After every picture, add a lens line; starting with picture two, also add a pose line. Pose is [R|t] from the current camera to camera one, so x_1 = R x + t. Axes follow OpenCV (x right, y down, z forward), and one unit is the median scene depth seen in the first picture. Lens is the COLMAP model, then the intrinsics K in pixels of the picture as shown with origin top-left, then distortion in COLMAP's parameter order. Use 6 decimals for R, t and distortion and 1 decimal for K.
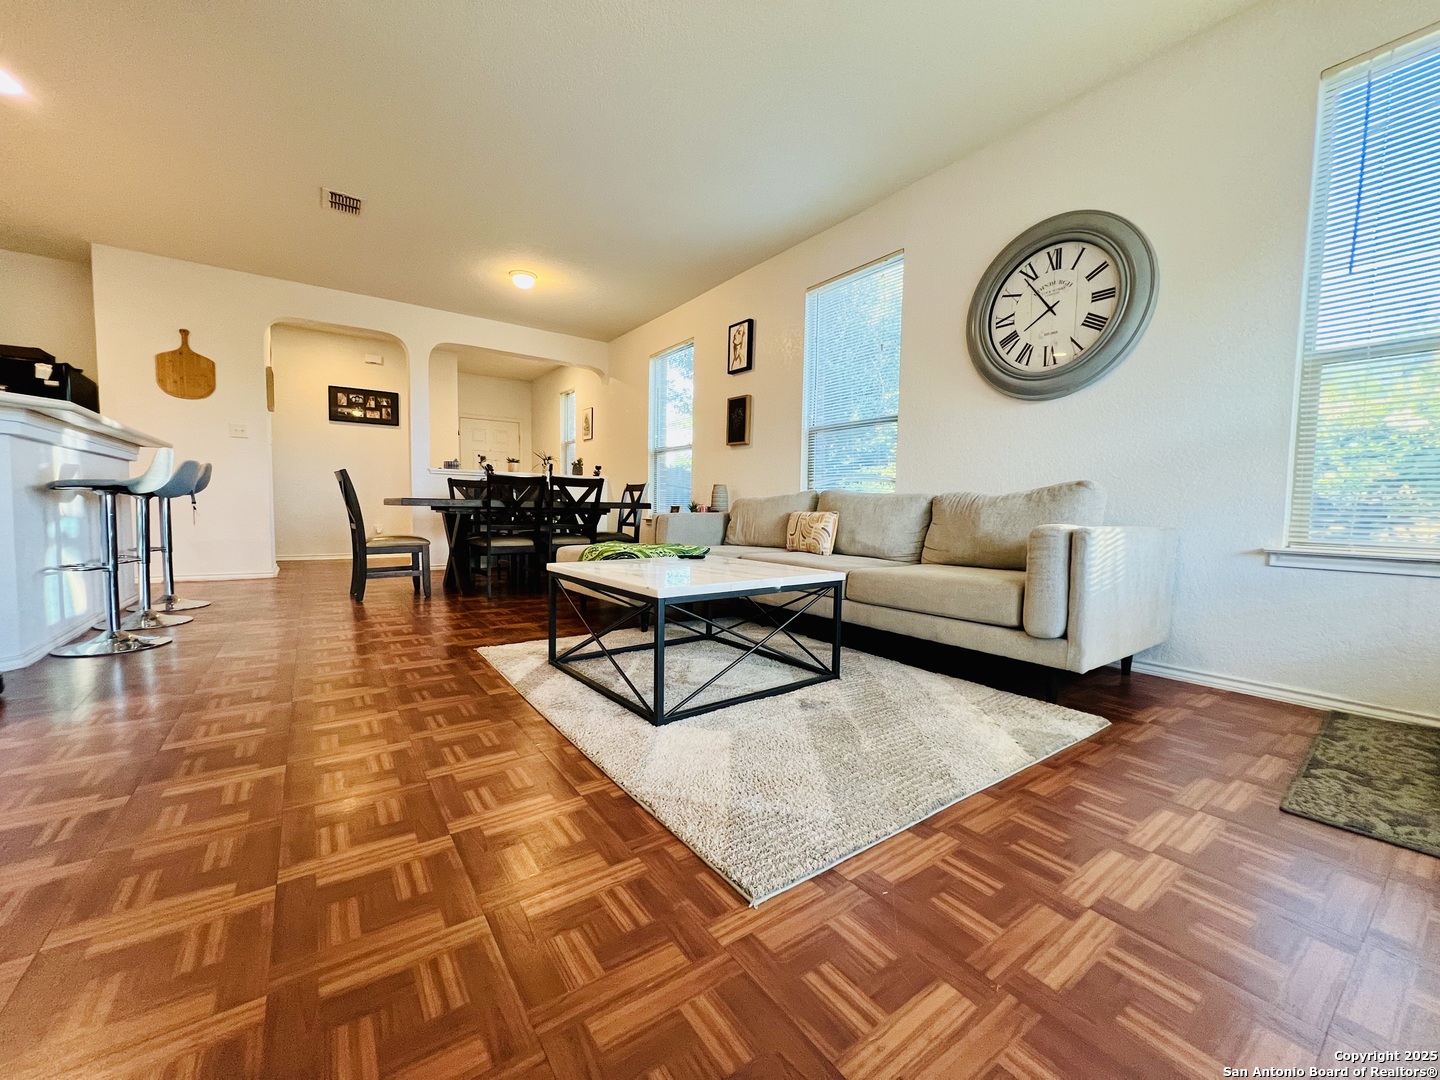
lens RADIAL K [[576.5, 0, 727.4], [0, 576.5, 542.6], [0, 0, 1]] dist [-0.001173, 0.000134]
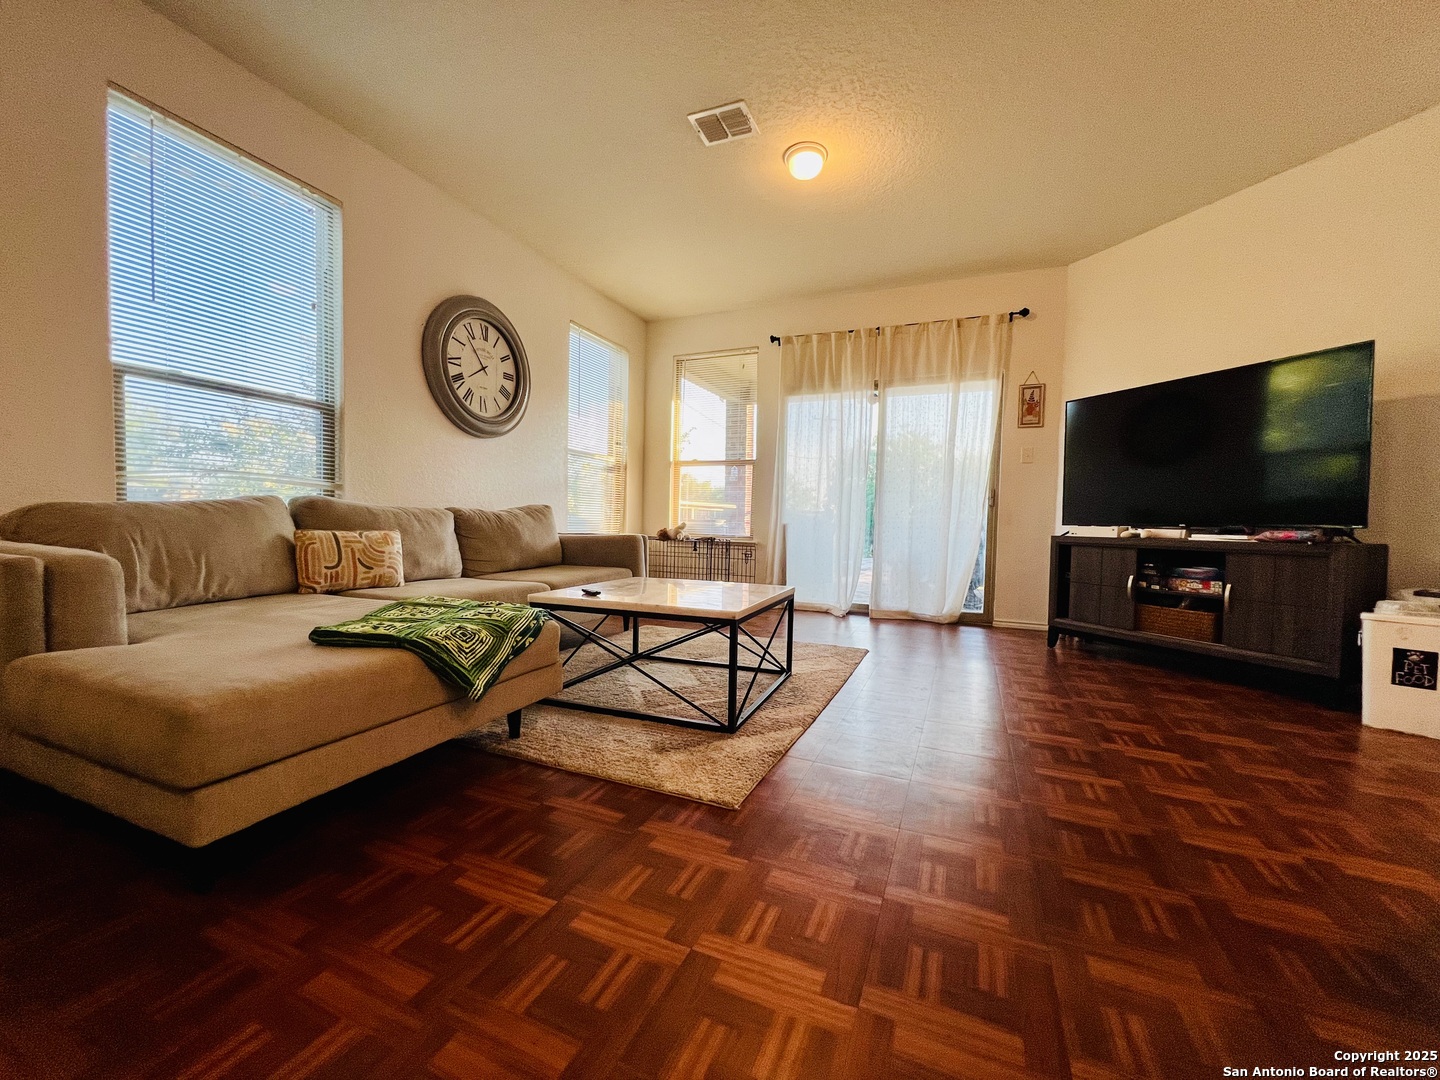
lens RADIAL K [[576.5, 0, 723.3], [0, 576.5, 539.3], [0, 0, 1]] dist [-0.001173, 0.000134]
pose [[-0.514428, -0.050553, 0.856042, -0.832694], [0.026625, 0.996838, 0.074868, -0.102174], [-0.857120, 0.061306, -0.511455, 1.194969]]
